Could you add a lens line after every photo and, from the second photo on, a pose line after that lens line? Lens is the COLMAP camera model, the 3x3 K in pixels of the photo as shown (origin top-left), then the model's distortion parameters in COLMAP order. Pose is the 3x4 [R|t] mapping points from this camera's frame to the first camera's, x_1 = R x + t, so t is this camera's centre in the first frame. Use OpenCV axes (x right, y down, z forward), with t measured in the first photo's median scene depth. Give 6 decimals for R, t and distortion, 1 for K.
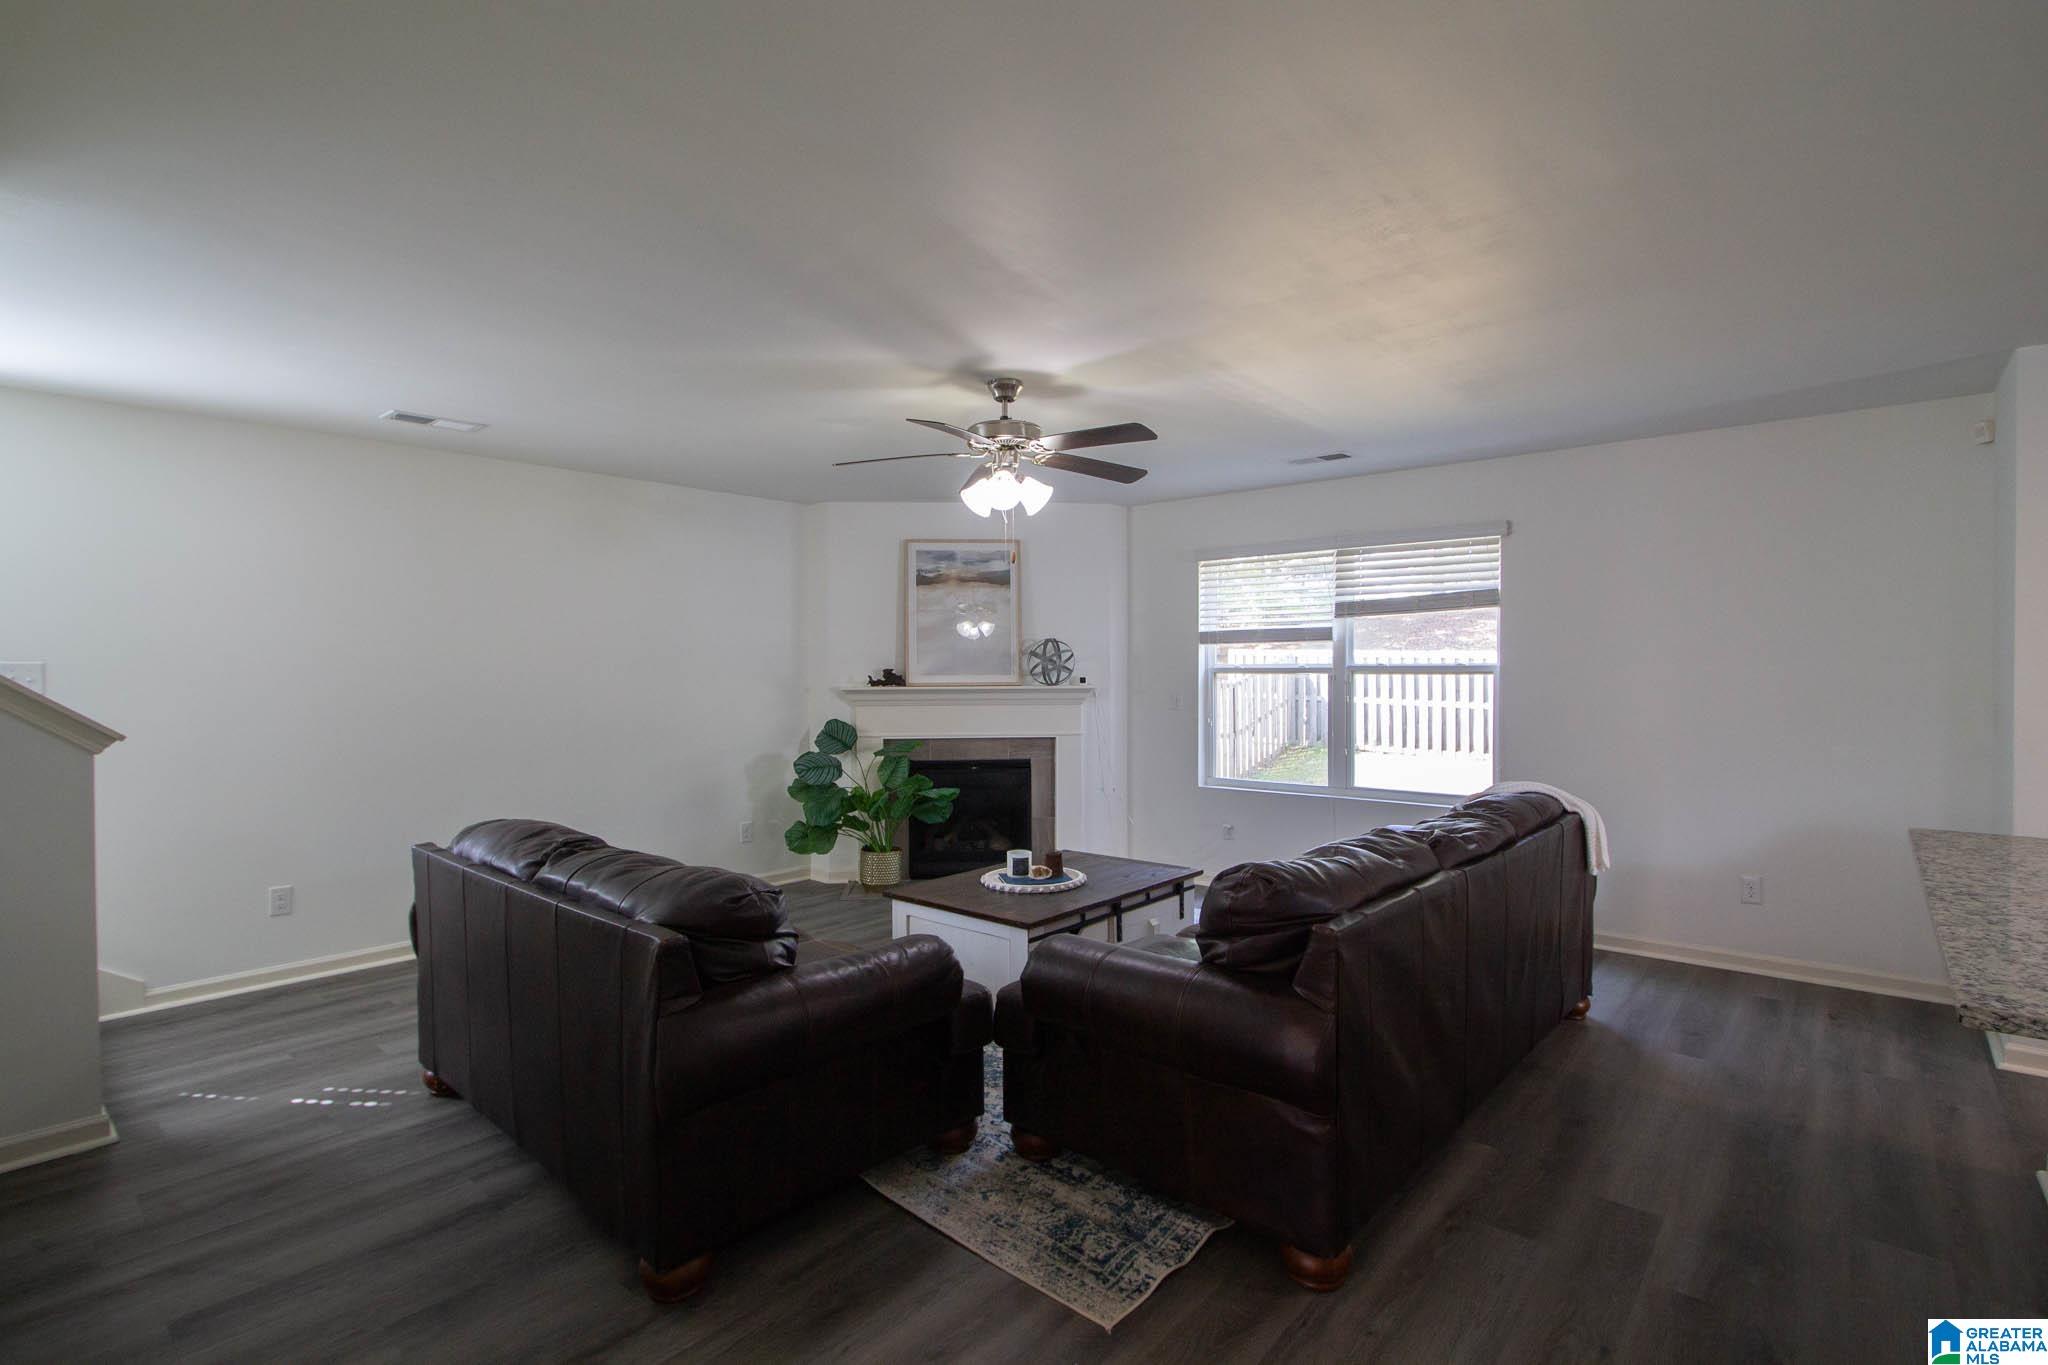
lens RADIAL K [[972.6, 0, 1033.9], [0, 972.6, 681.1], [0, 0, 1]] dist [-0.019827, 0.000564]
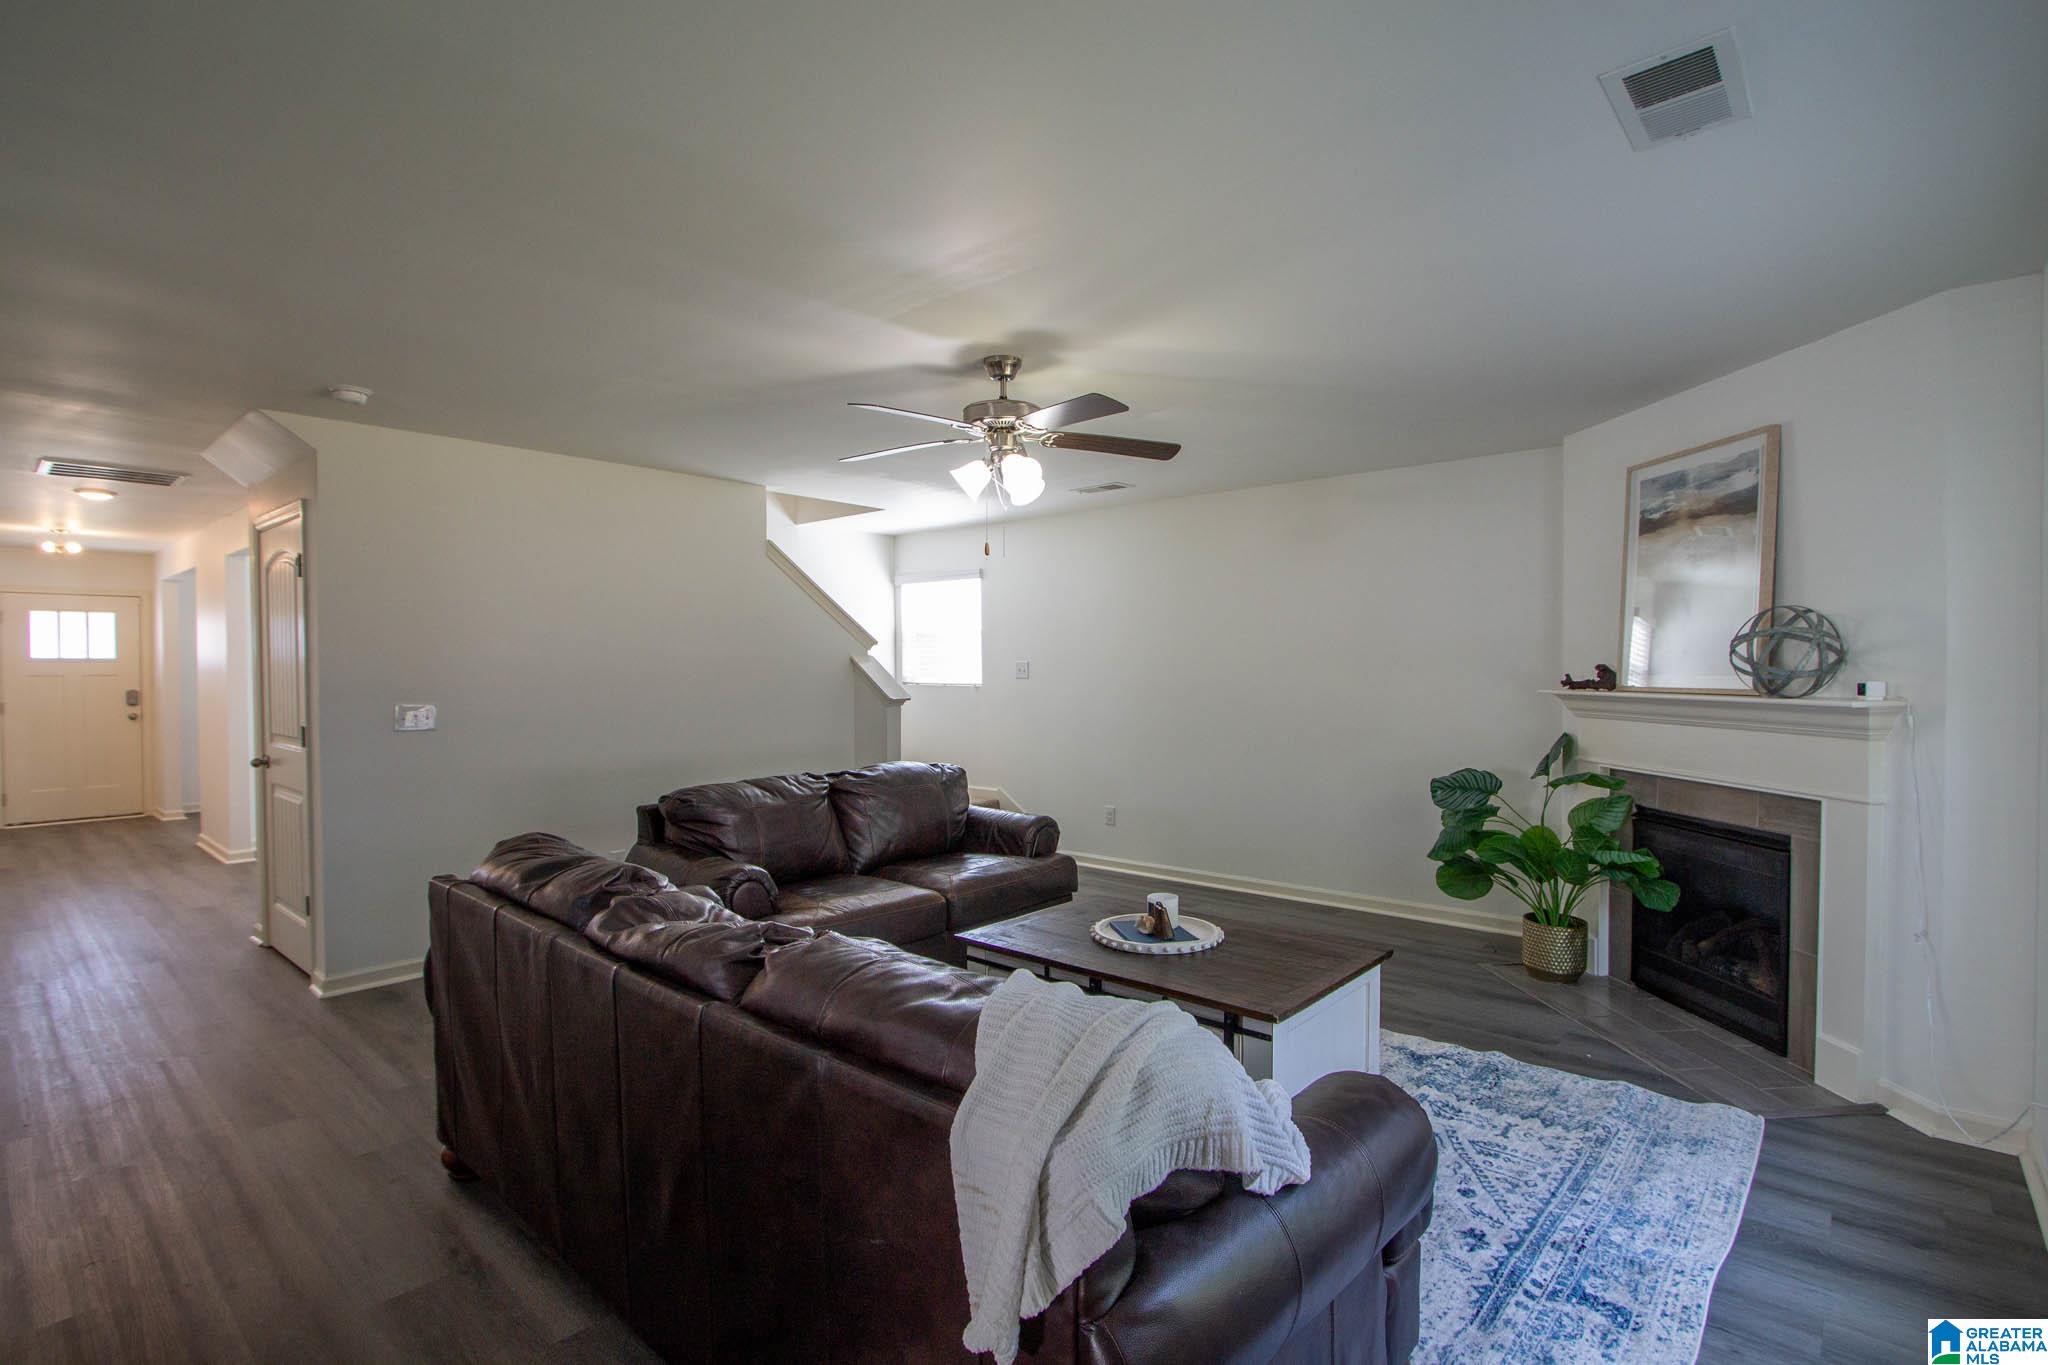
lens RADIAL K [[972.6, 0, 1033.9], [0, 972.6, 681.1], [0, 0, 1]] dist [-0.019827, 0.000564]
pose [[-0.005750, 0.018600, -0.999810, 0.534804], [-0.008715, 0.999788, 0.018650, -0.010232], [0.999945, 0.008820, -0.005587, 0.612930]]
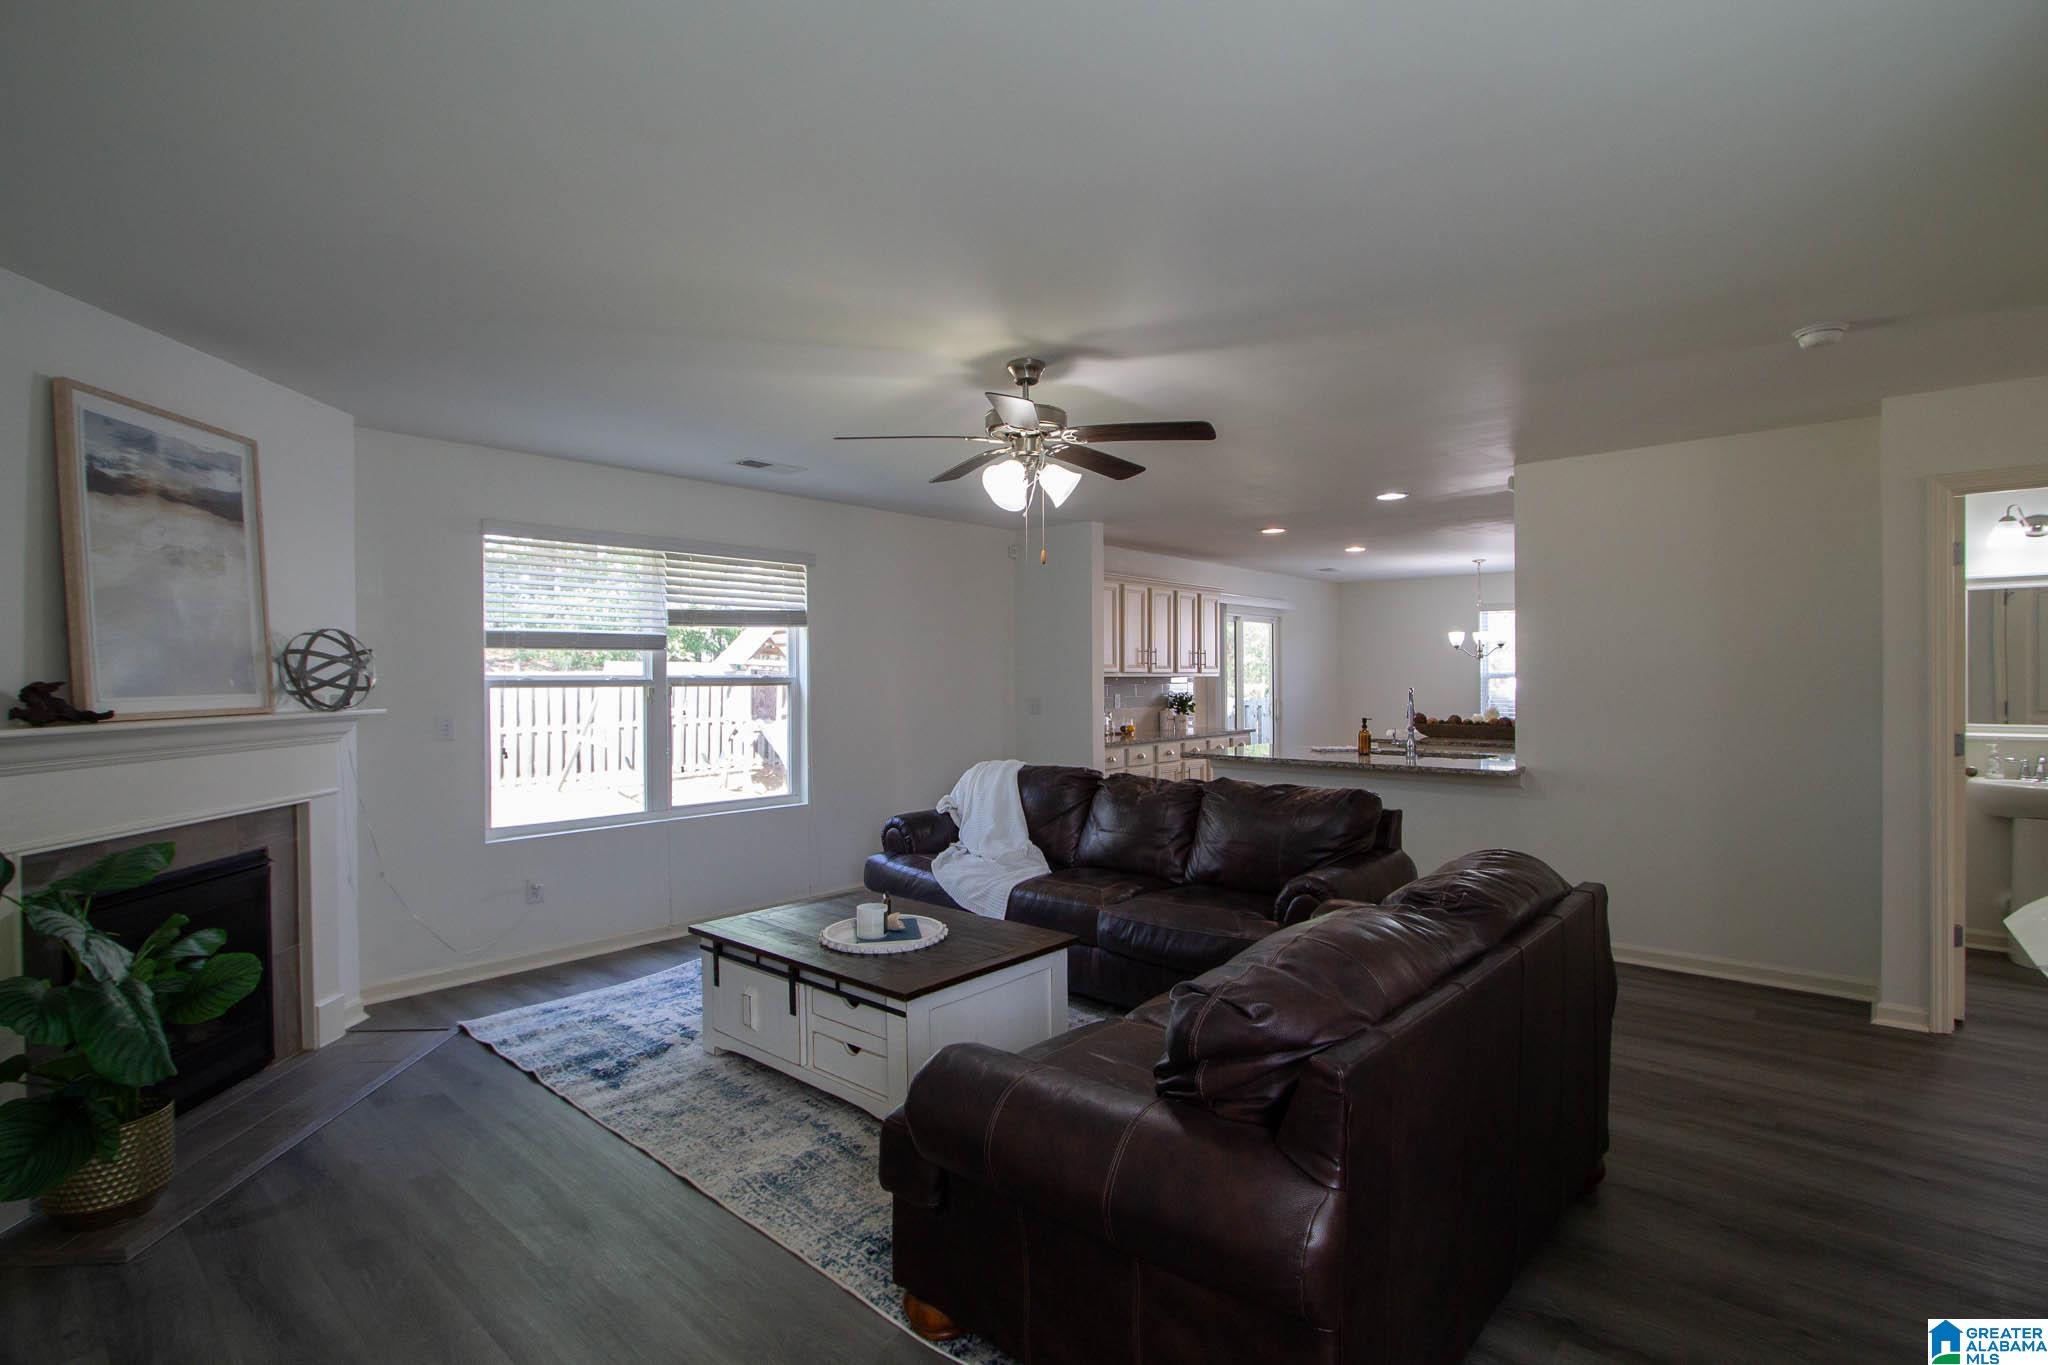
lens RADIAL K [[972.6, 0, 1033.9], [0, 972.6, 681.1], [0, 0, 1]] dist [-0.019827, 0.000564]
pose [[0.010851, -0.000452, 0.999941, -0.553344], [0.017146, 0.999853, 0.000266, -0.006027], [-0.999794, 0.017142, 0.010857, 0.583563]]
